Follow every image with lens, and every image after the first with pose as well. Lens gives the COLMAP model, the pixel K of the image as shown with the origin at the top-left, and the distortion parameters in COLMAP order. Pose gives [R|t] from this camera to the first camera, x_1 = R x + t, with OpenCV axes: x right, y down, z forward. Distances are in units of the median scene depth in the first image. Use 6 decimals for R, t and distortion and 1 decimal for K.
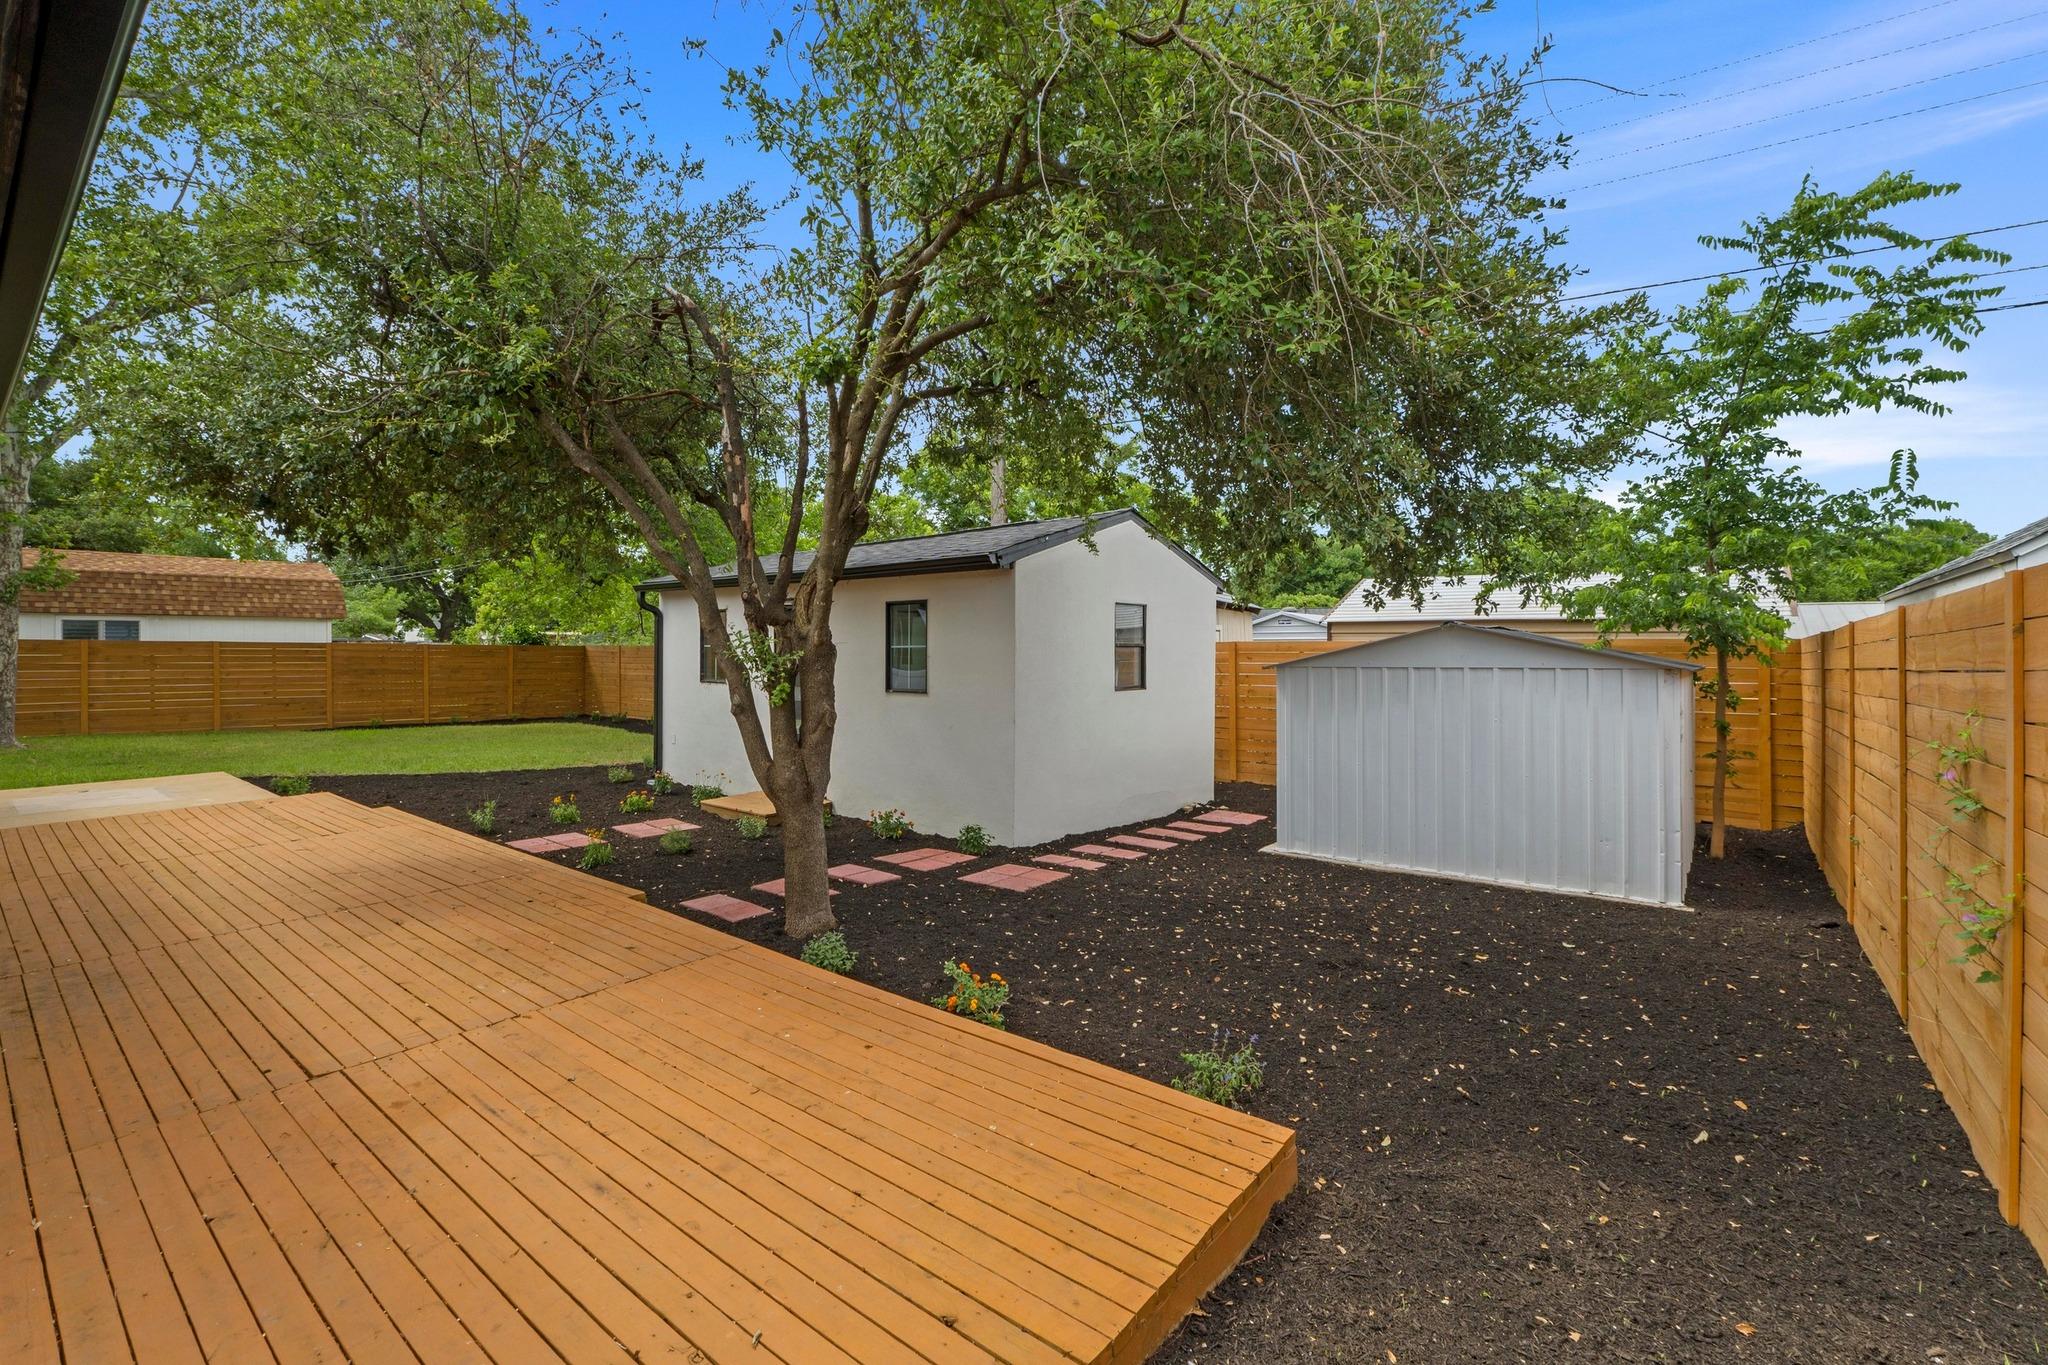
lens RADIAL K [[884.1, 0, 1016.3], [0, 884.1, 640.6], [0, 0, 1]] dist [-0.005558, -0.000596]
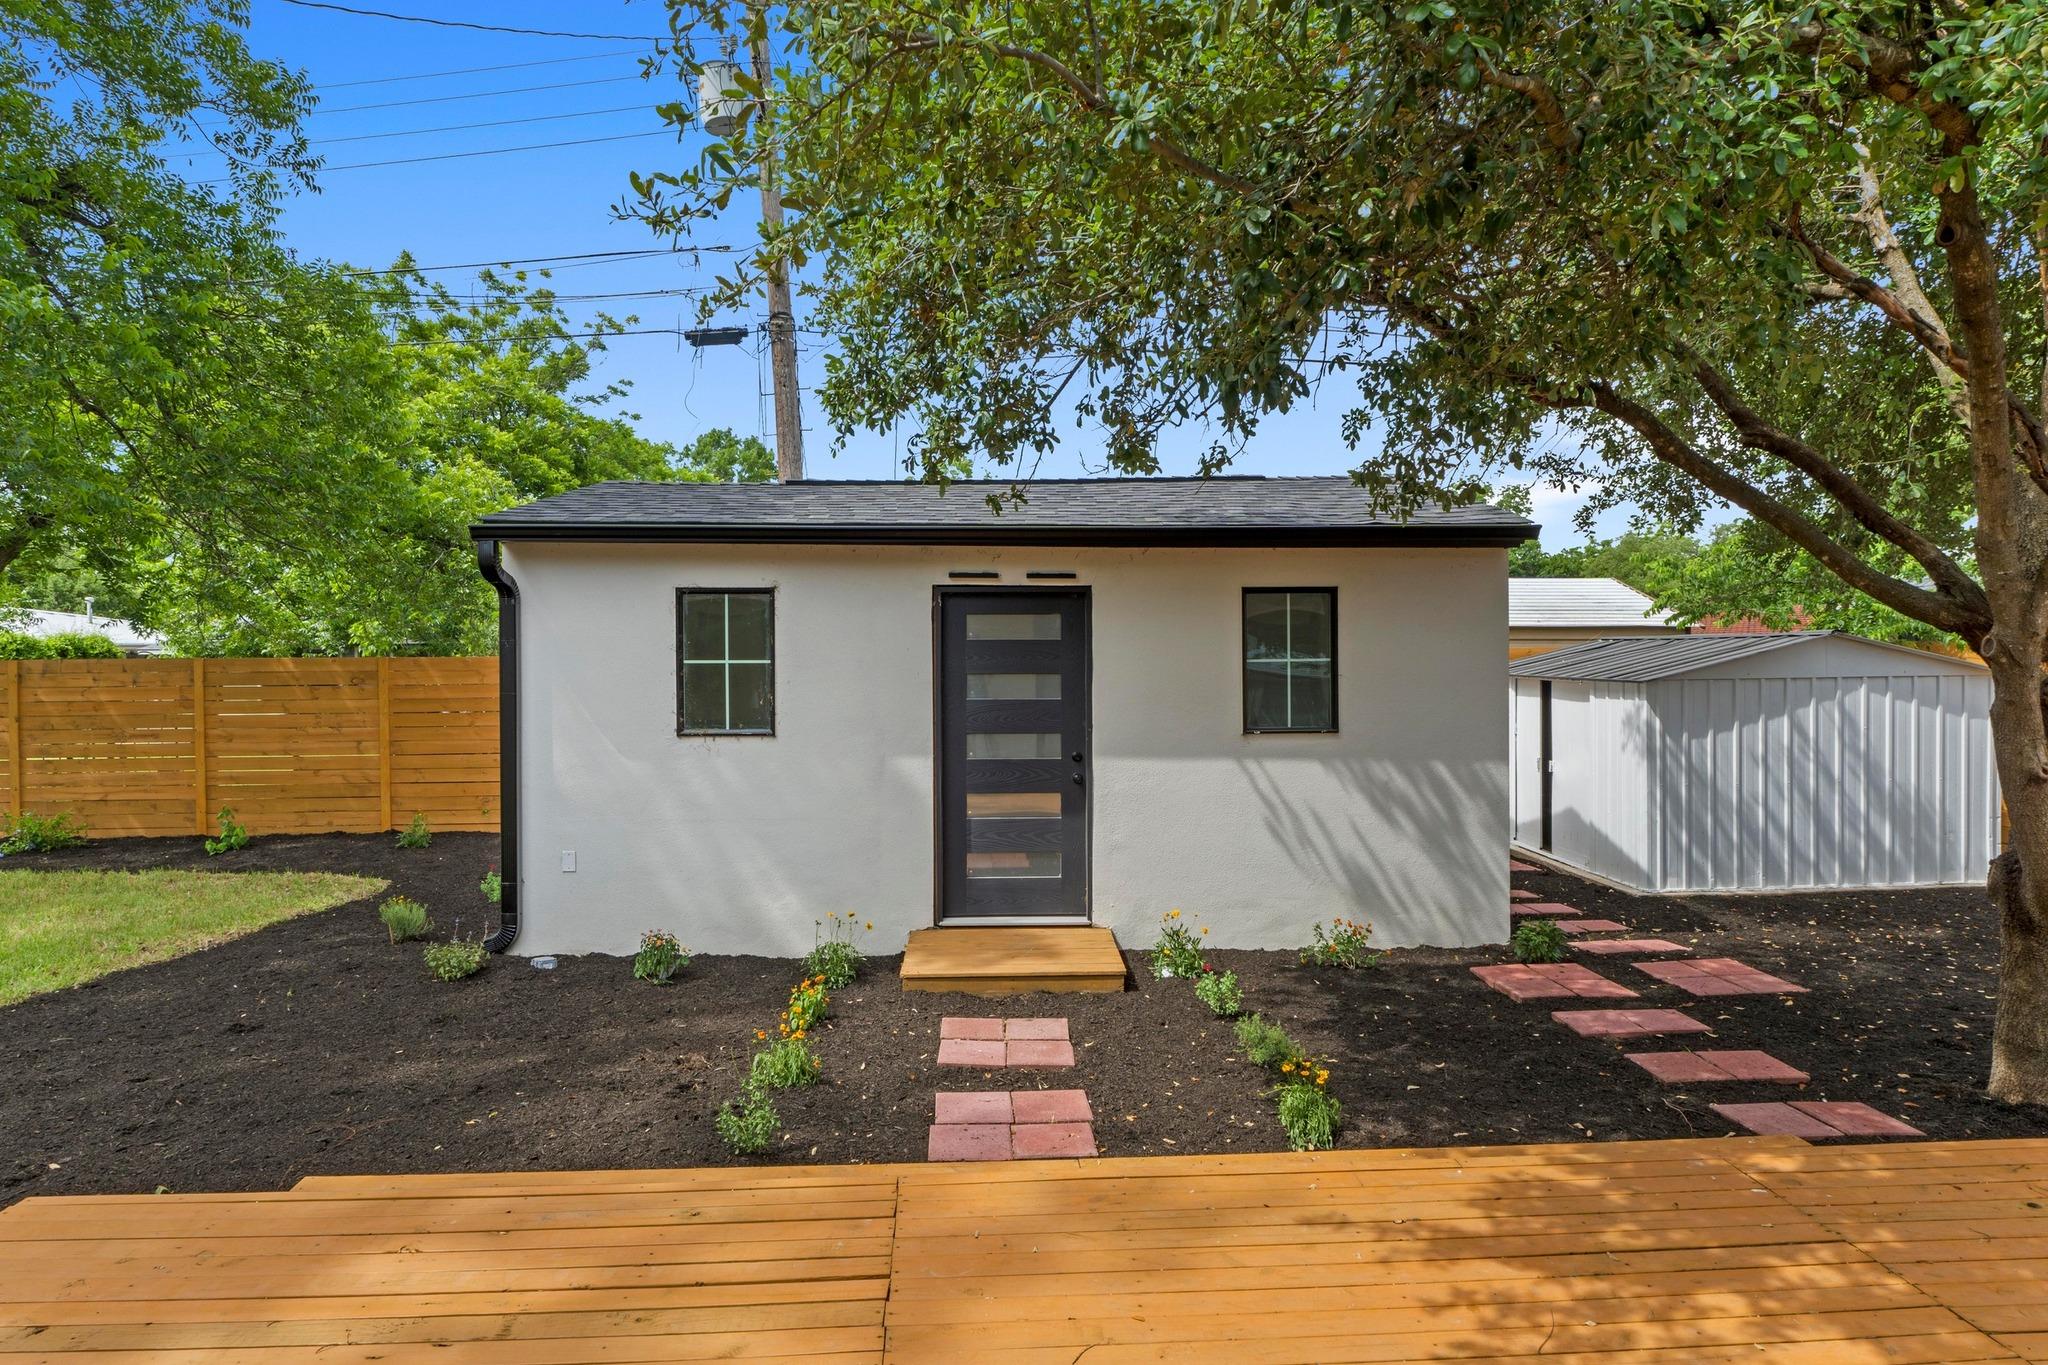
lens RADIAL K [[1115.3, 0, 1021.3], [0, 1115.3, 669.7], [0, 0, 1]] dist [-0.003839, -0.000152]
pose [[0.749065, -0.014668, 0.662334, -1.046827], [0.000366, 0.999764, 0.021727, -0.004954], [-0.662497, -0.016033, 0.748893, 0.708927]]
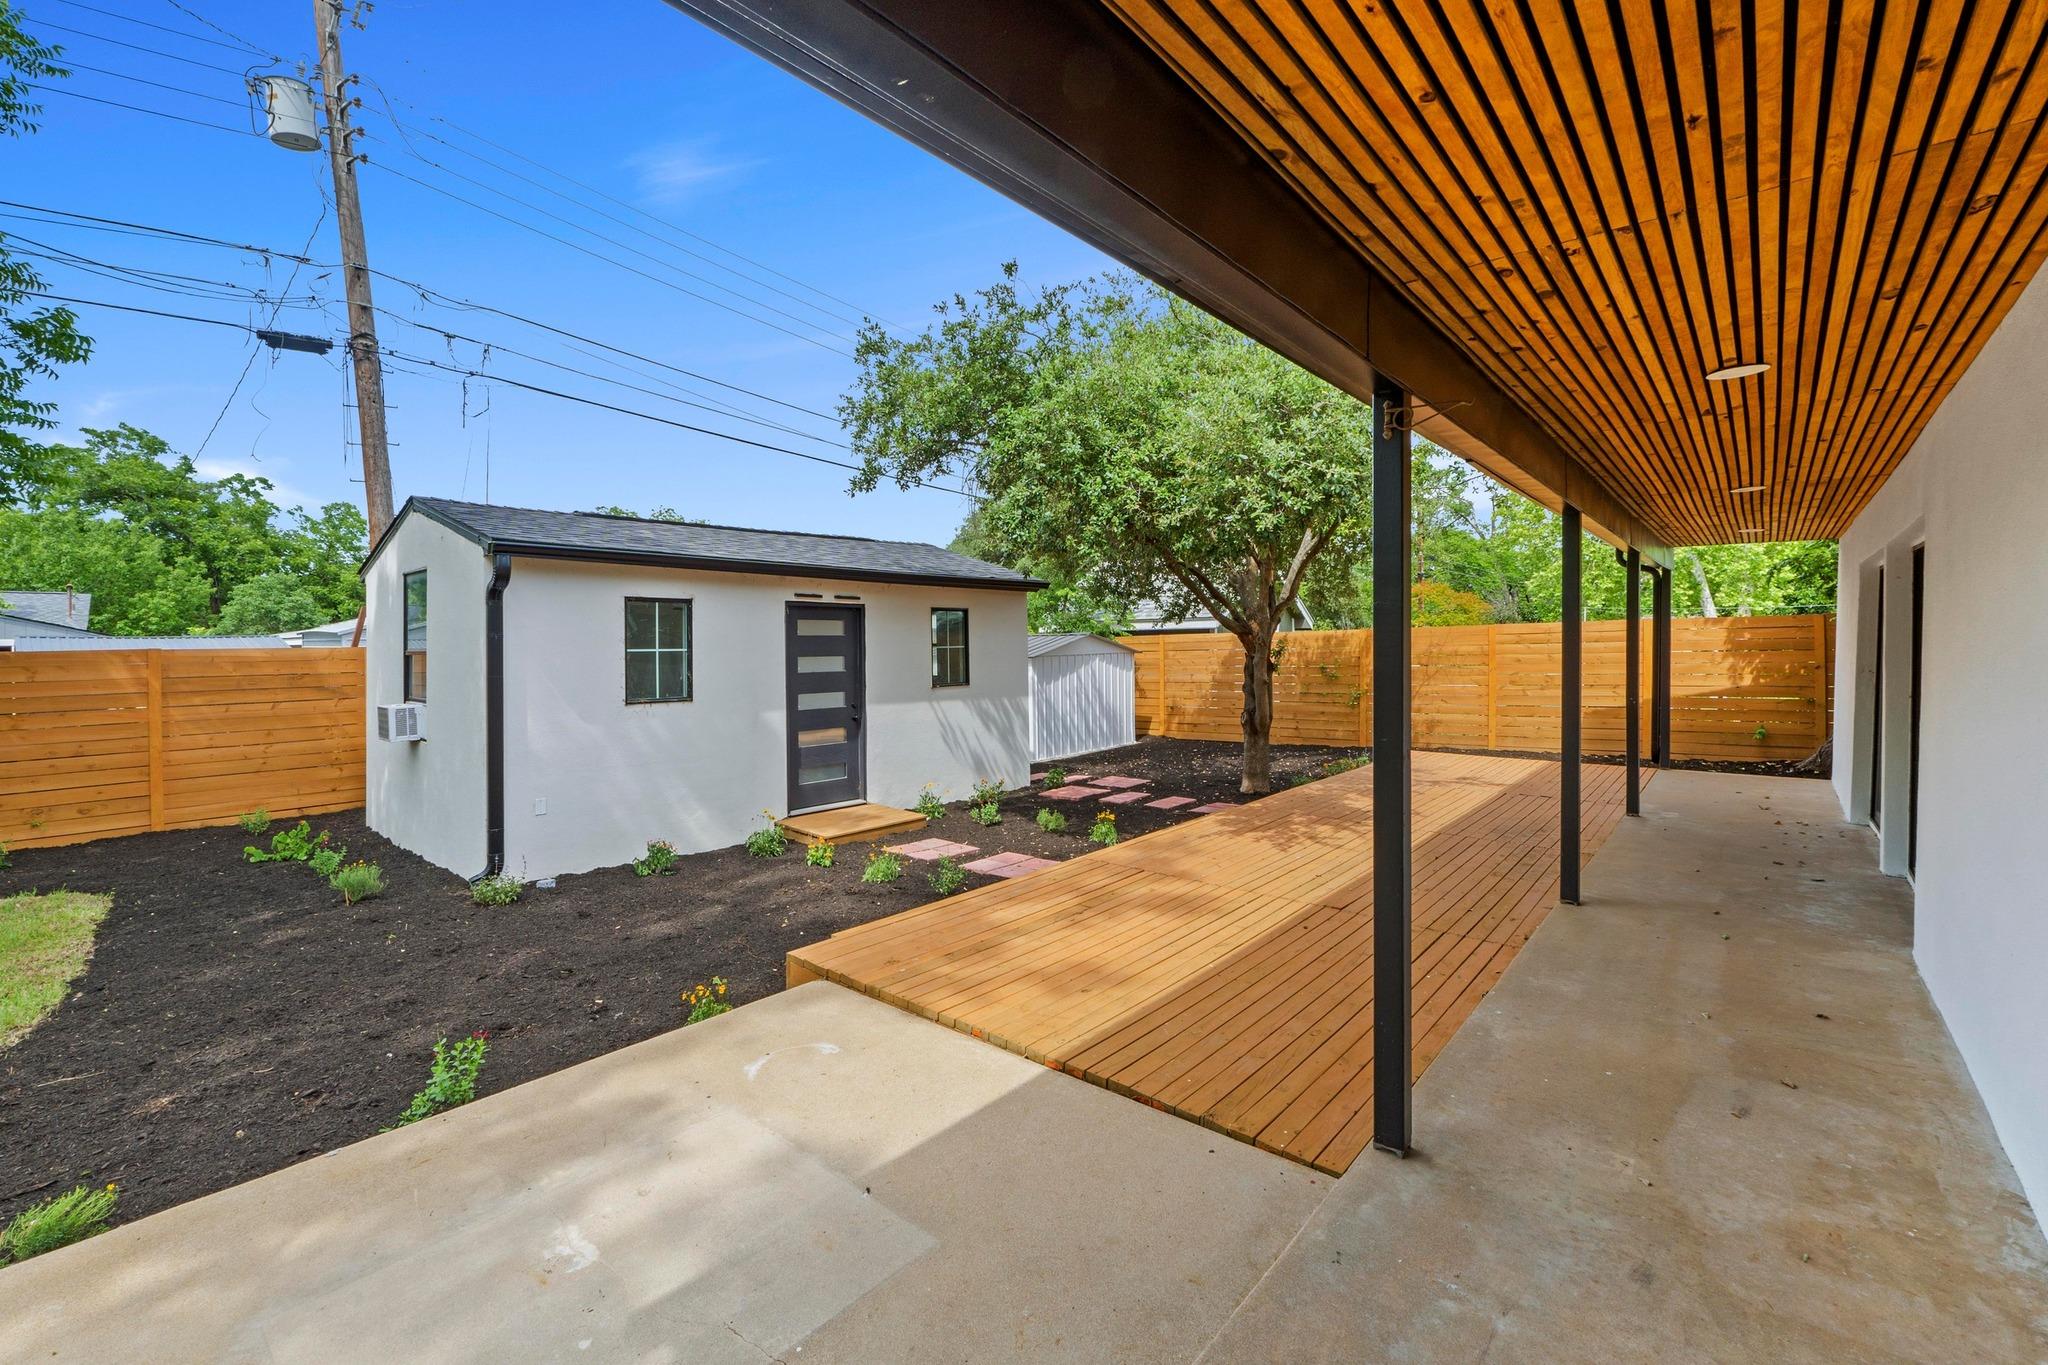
lens RADIAL K [[886.1, 0, 1031.4], [0, 886.1, 646.7], [0, 0, 1]] dist [-0.000698, -0.000078]
pose [[0.022018, -0.006595, 0.999736, -1.715323], [-0.000151, 0.999978, 0.006600, -0.002299], [-0.999758, -0.000296, 0.022016, 1.148528]]
